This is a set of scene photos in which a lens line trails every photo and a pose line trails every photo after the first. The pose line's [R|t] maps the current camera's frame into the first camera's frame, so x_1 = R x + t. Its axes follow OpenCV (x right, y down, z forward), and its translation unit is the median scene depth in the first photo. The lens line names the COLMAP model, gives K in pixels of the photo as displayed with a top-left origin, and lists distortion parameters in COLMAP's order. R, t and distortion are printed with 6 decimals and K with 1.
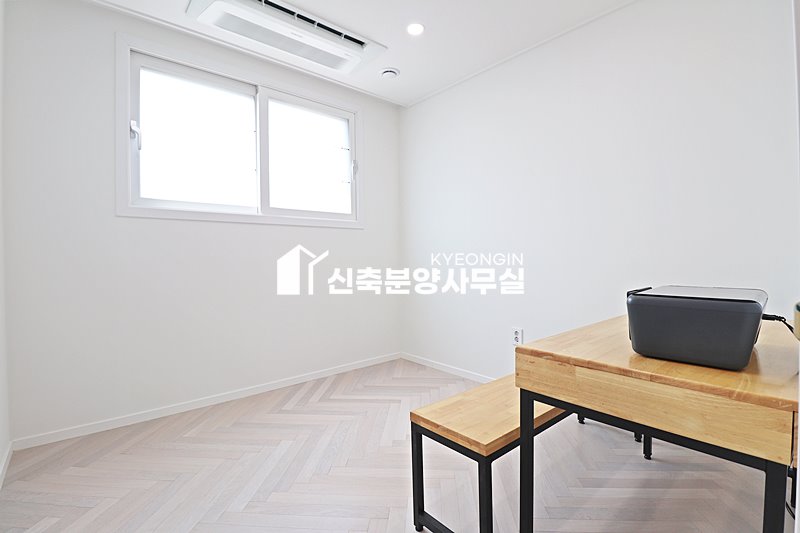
lens RADIAL K [[375.4, 0, 403.0], [0, 375.4, 259.9], [0, 0, 1]] dist [-0.000238, -0.013187]
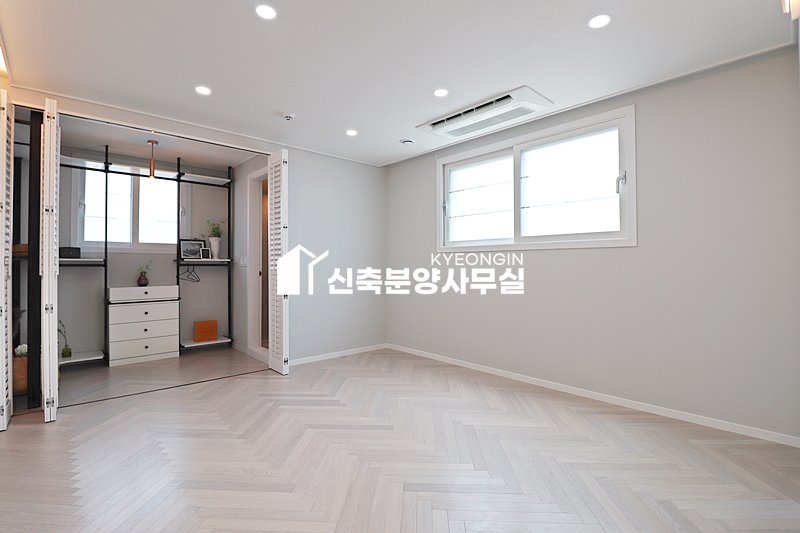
lens RADIAL K [[372.2, 0, 400.2], [0, 372.2, 260.3], [0, 0, 1]] dist [-0.015988, 0.000826]
pose [[0.031914, 0.005134, -0.999477, 0.789884], [-0.000121, 0.999987, 0.005133, -0.060535], [0.999491, -0.000043, 0.031915, 0.500030]]
